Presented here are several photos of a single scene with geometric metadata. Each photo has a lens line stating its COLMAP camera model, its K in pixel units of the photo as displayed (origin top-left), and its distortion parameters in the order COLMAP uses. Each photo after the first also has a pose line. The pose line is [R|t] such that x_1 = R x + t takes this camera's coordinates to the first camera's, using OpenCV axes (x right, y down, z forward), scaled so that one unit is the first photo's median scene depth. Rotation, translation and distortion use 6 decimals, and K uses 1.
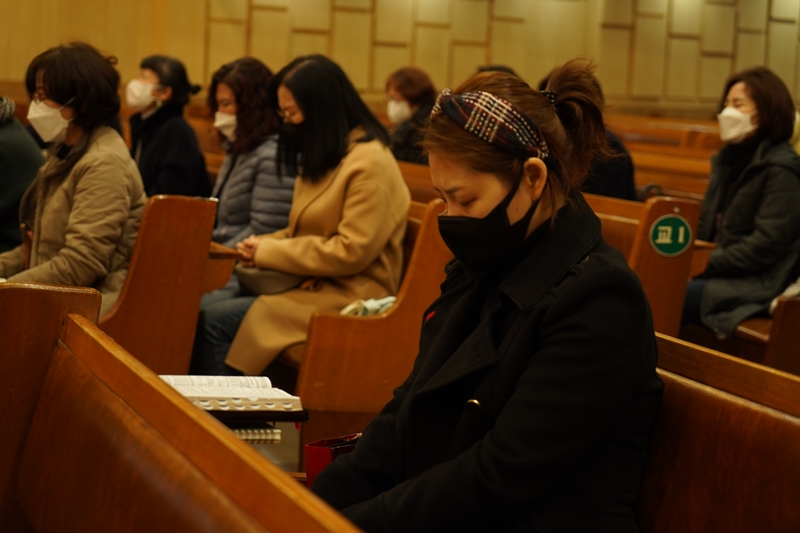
lens RADIAL K [[1628.4, 0, 400.0], [0, 1628.4, 266.5], [0, 0, 1]] dist [0.008542, -0.218671]
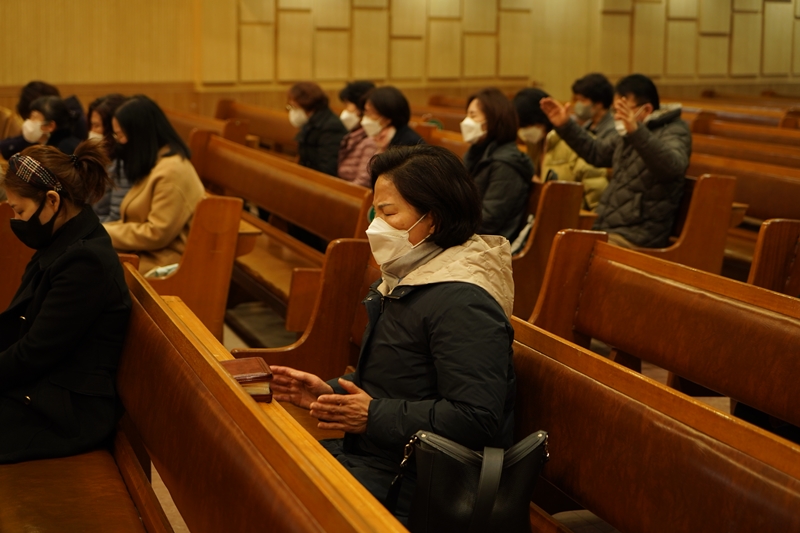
lens RADIAL K [[1628.4, 0, 400.0], [0, 1628.4, 266.5], [0, 0, 1]] dist [0.008542, -0.218671]
pose [[0.995577, -0.022086, -0.091320, 0.268950], [0.023912, 0.999534, 0.018958, -0.001447], [0.090859, -0.021058, 0.995641, -0.357454]]
